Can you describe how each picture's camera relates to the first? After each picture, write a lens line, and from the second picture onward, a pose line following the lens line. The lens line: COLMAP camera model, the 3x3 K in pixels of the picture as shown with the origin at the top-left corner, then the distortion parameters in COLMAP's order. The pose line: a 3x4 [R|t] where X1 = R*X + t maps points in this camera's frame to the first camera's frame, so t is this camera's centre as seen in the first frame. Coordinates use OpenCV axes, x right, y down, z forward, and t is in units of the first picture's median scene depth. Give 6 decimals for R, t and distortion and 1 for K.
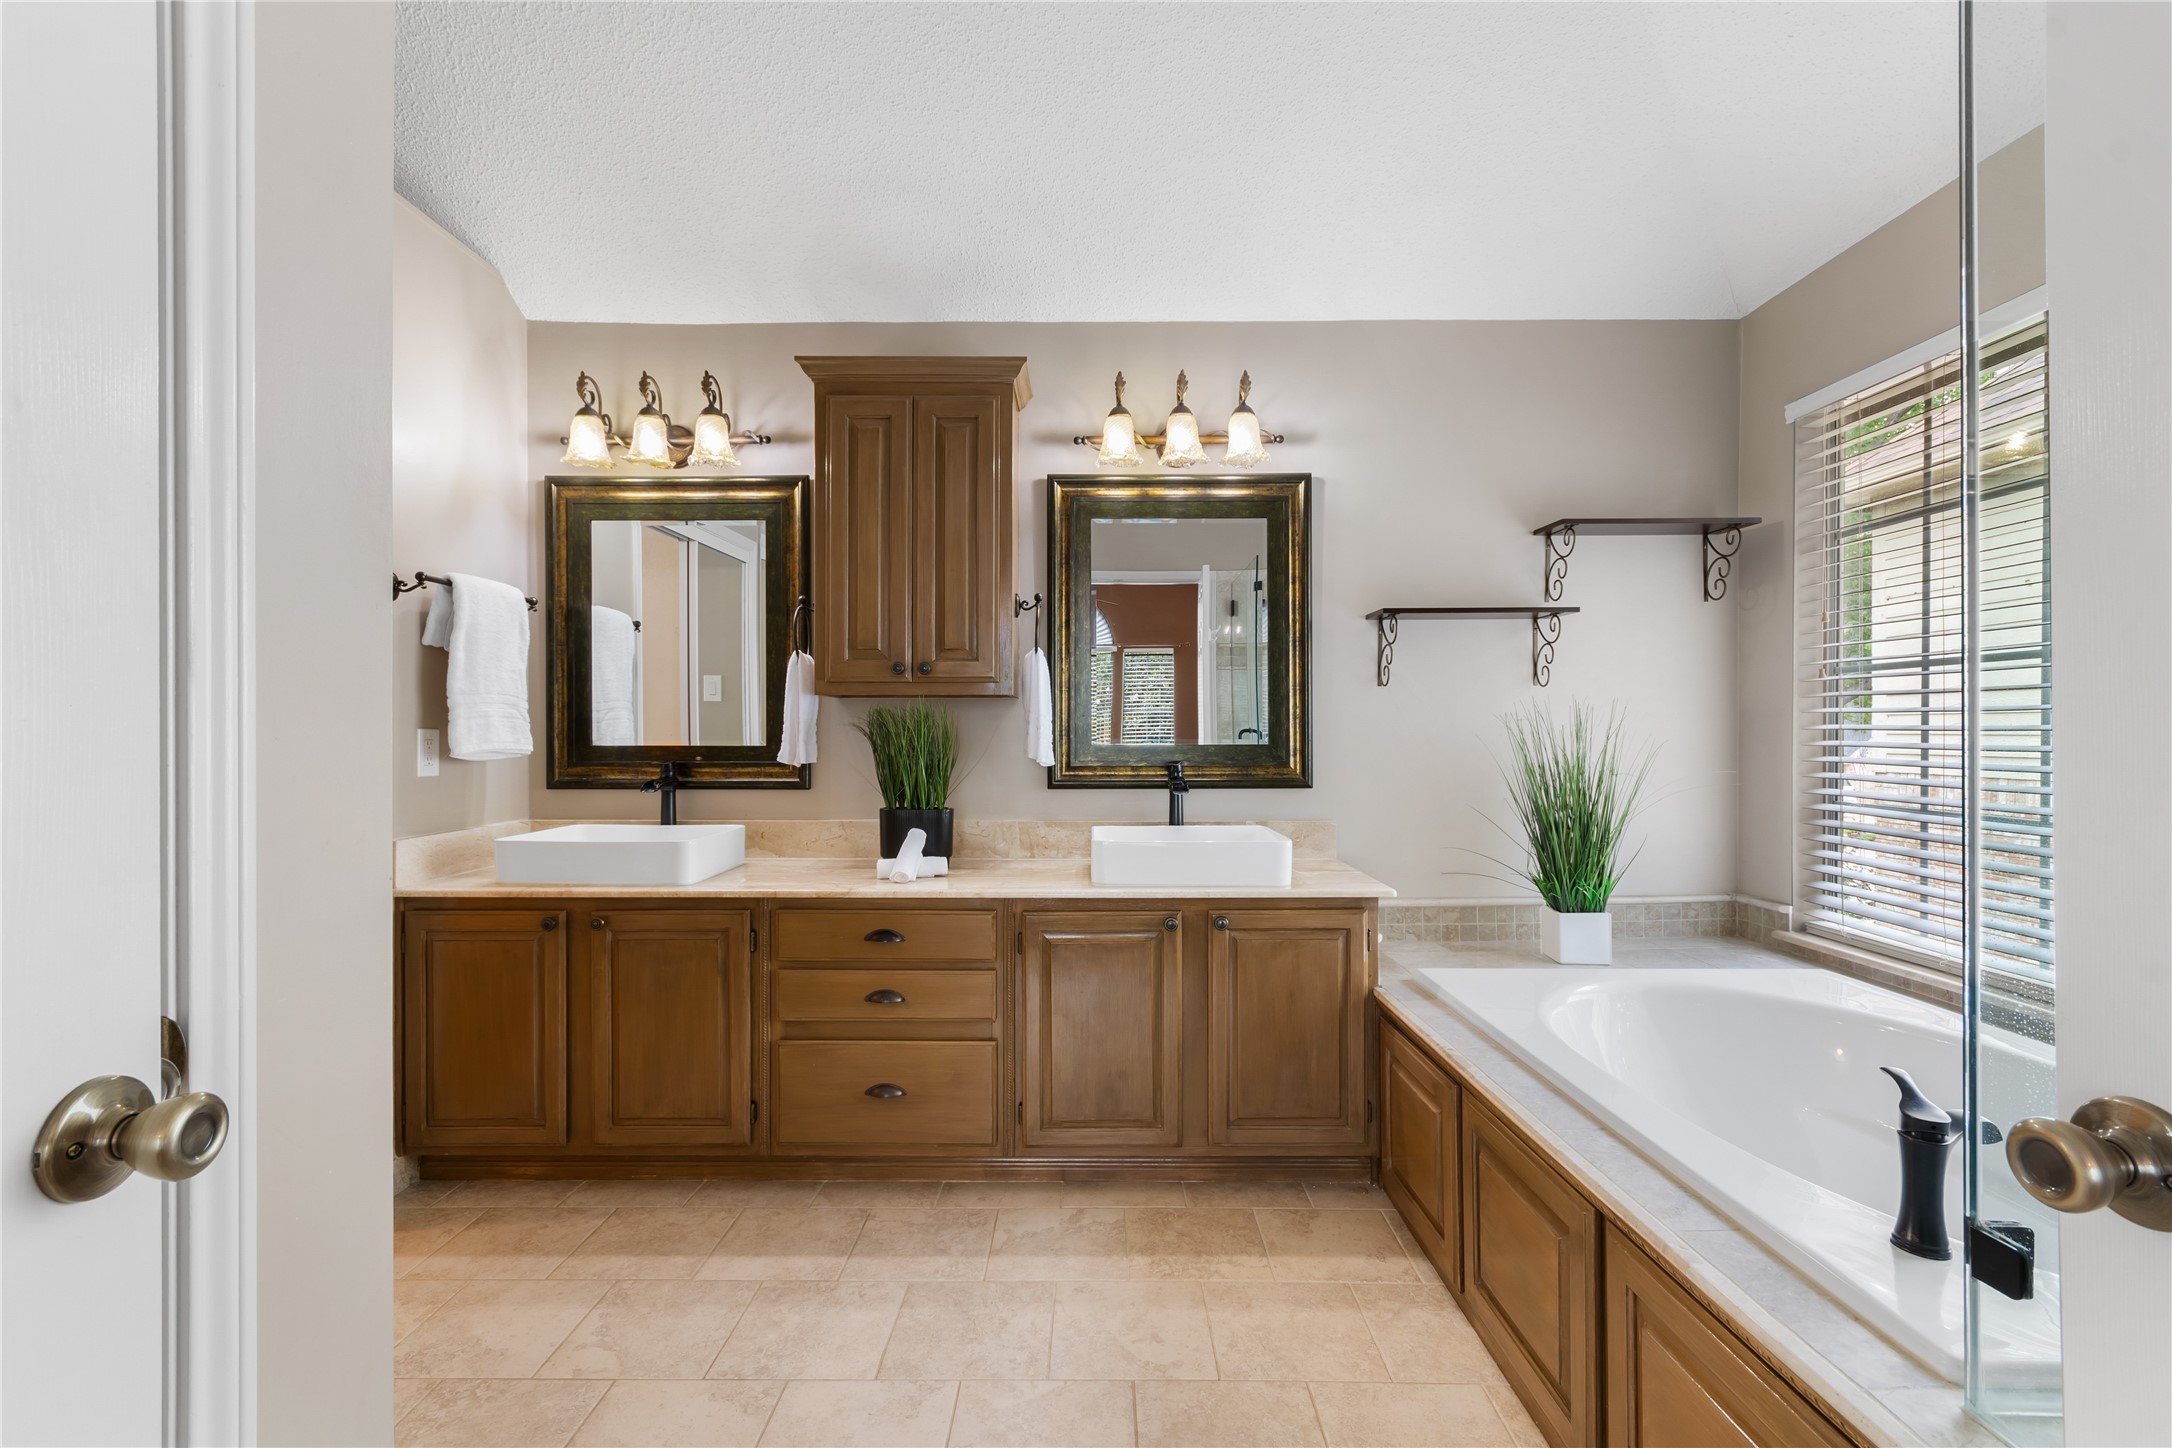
lens RADIAL K [[961.7, 0, 1080.5], [0, 961.7, 731.2], [0, 0, 1]] dist [0.006777, -0.001468]
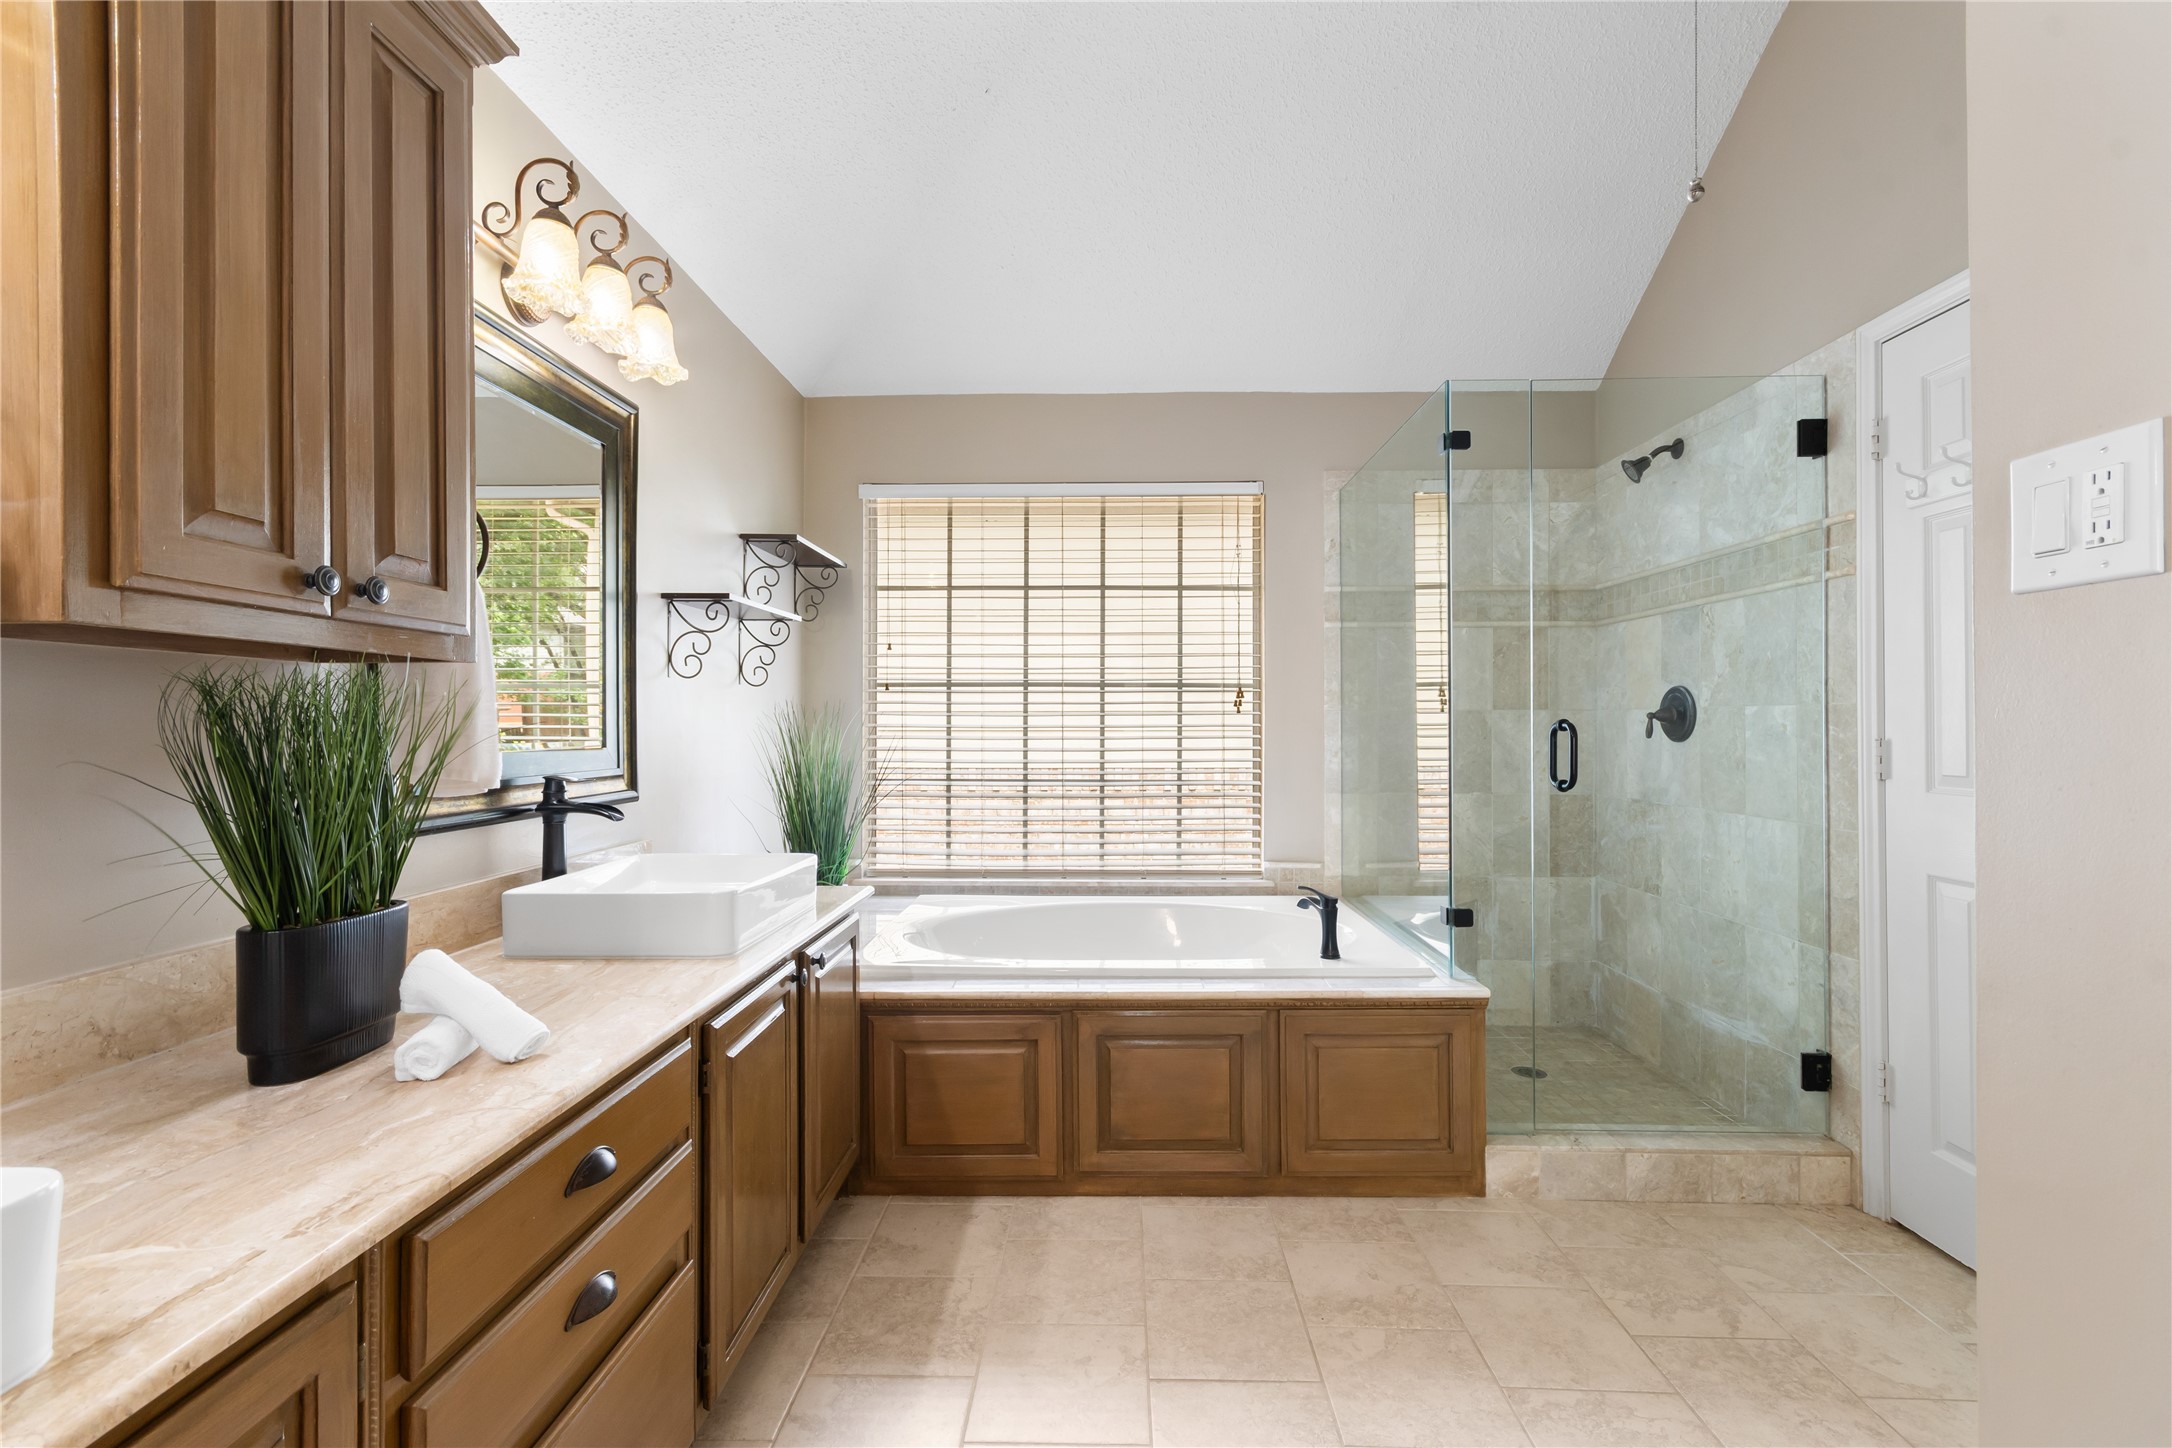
lens RADIAL K [[961.7, 0, 1082.6], [0, 961.7, 729.8], [0, 0, 1]] dist [0.006777, -0.001468]
pose [[0.008067, 0.005995, 0.999949, -0.750416], [0.007472, 0.999954, -0.006055, 0.006596], [-0.999940, 0.007520, 0.008022, 0.839286]]
